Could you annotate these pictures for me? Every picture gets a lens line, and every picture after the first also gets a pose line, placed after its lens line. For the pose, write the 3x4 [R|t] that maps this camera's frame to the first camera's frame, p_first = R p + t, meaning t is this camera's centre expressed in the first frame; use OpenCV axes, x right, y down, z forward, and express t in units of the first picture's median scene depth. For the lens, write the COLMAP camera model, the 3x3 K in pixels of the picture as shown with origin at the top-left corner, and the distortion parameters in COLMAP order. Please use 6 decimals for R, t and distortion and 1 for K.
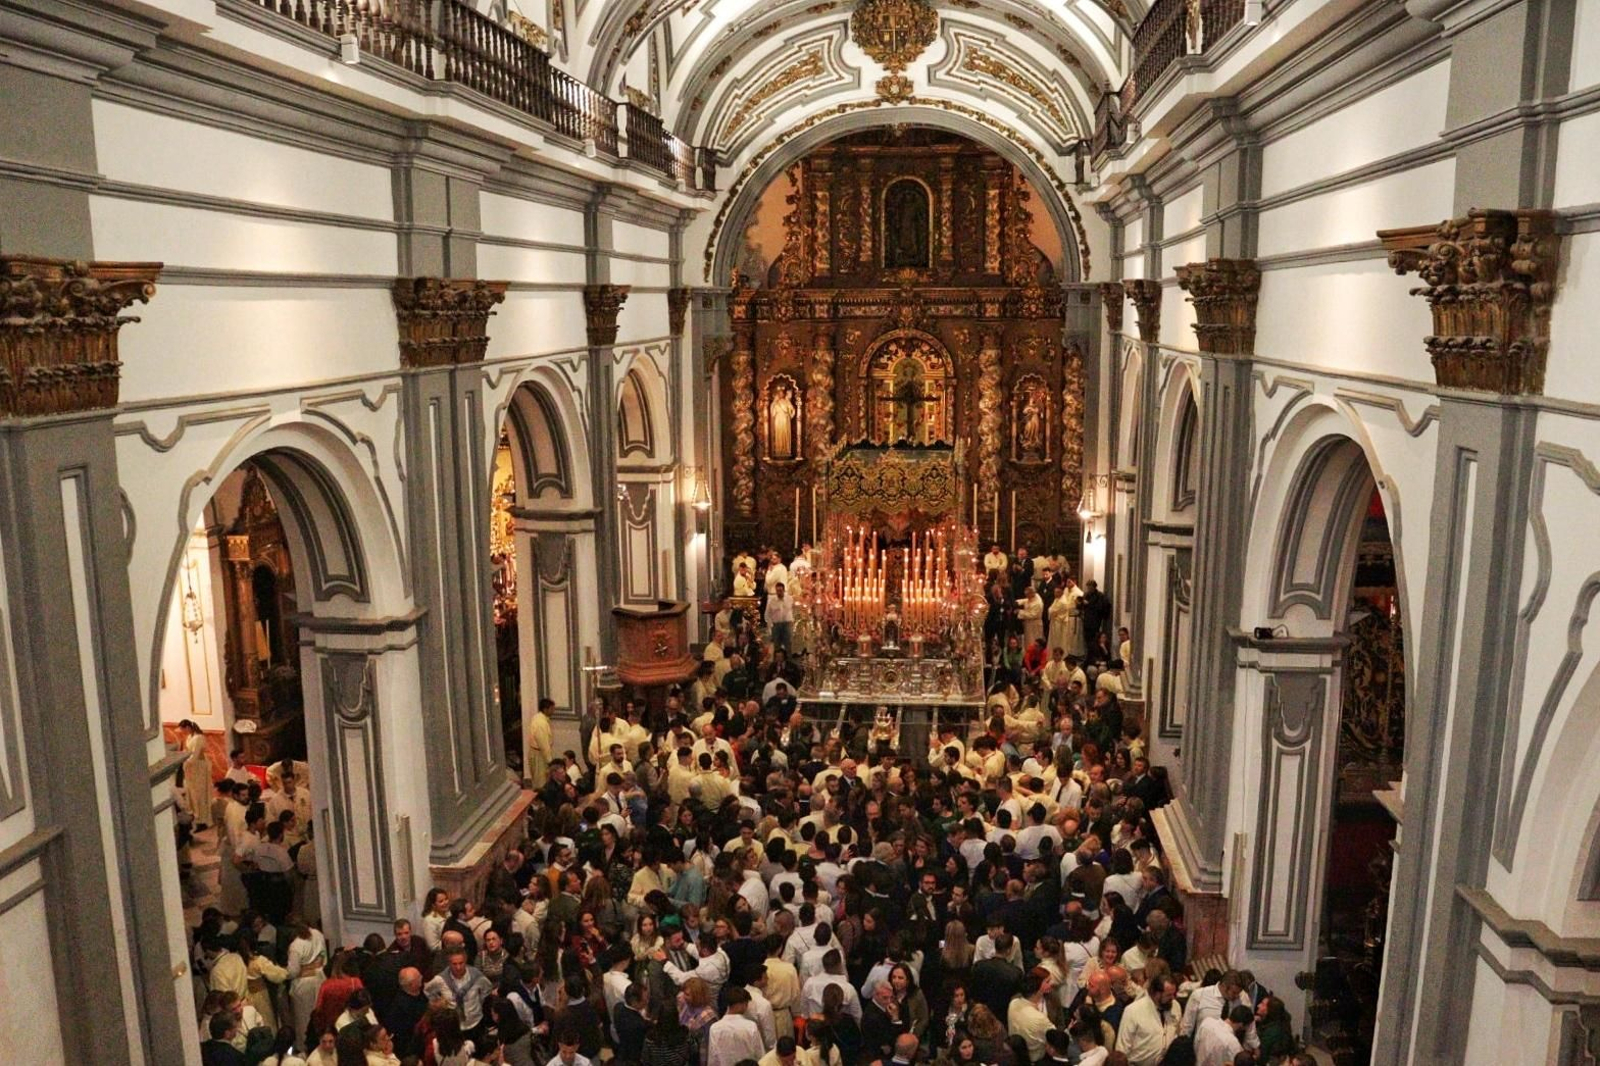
lens RADIAL K [[1334.7, 0, 801.8], [0, 1334.7, 560.5], [0, 0, 1]] dist [-0.179545, 0.172071]
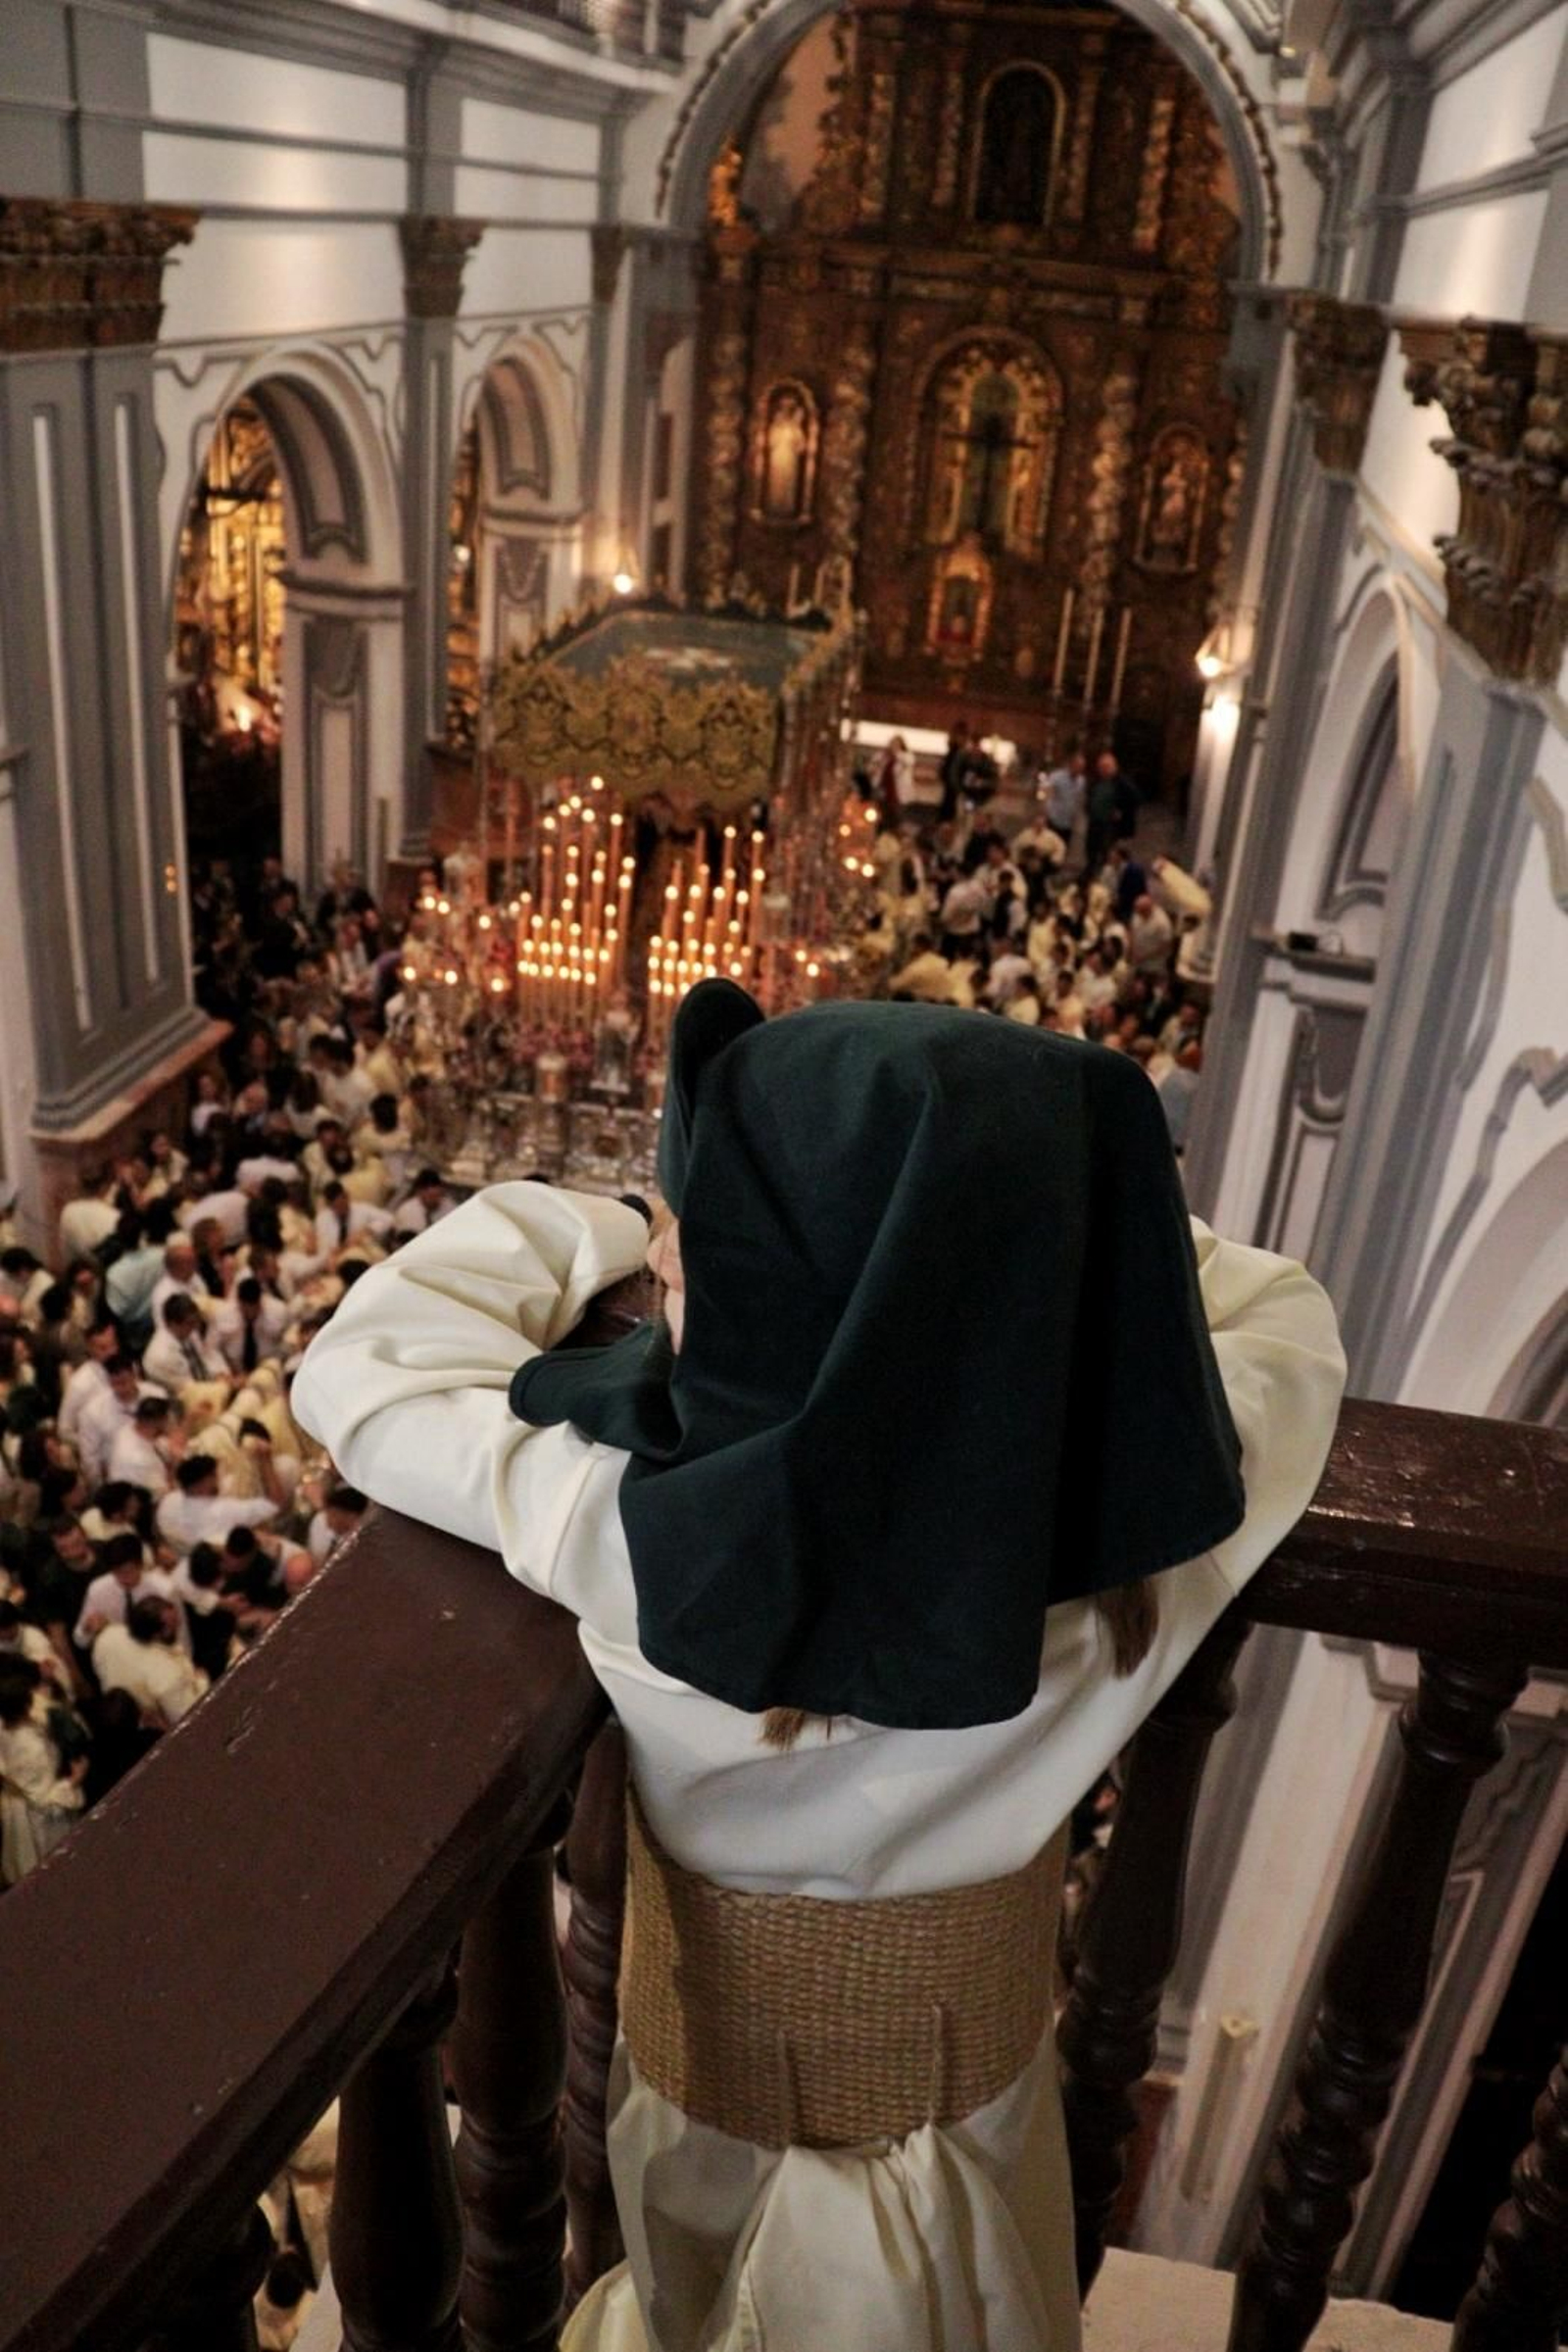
lens RADIAL K [[1962.0, 0, 816.1], [0, 1962.0, 1171.9], [0, 0, 1]] dist [-0.179545, 0.172071]
pose [[0.992783, 0.117658, -0.023220, 0.074816], [-0.107325, 0.958046, 0.265763, -0.027291], [0.053515, -0.261353, 0.963759, 0.037052]]
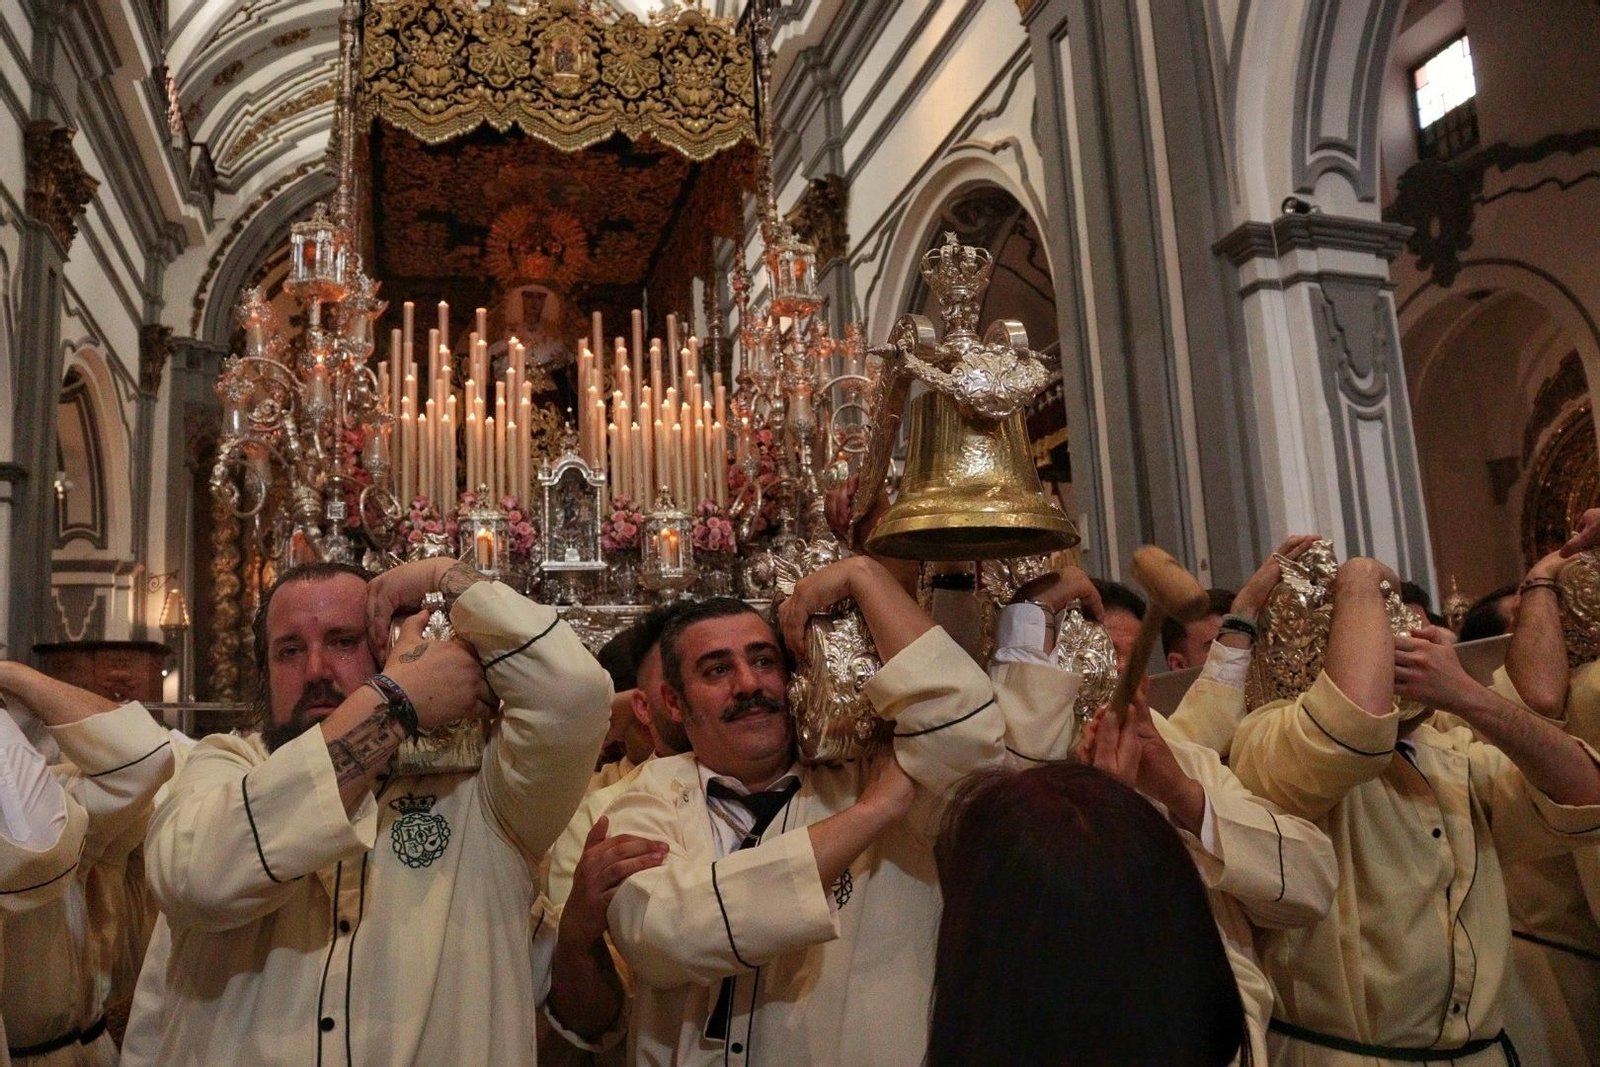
lens RADIAL K [[1276.6, 0, 800.0], [0, 1276.6, 533.5], [0, 0, 1]] dist [-0.083788, 0.002001]
pose [[0.913053, 0.021504, 0.407273, -0.044775], [0.121607, 0.938829, -0.322199, 0.168549], [-0.389288, 0.343712, 0.854586, 0.301307]]
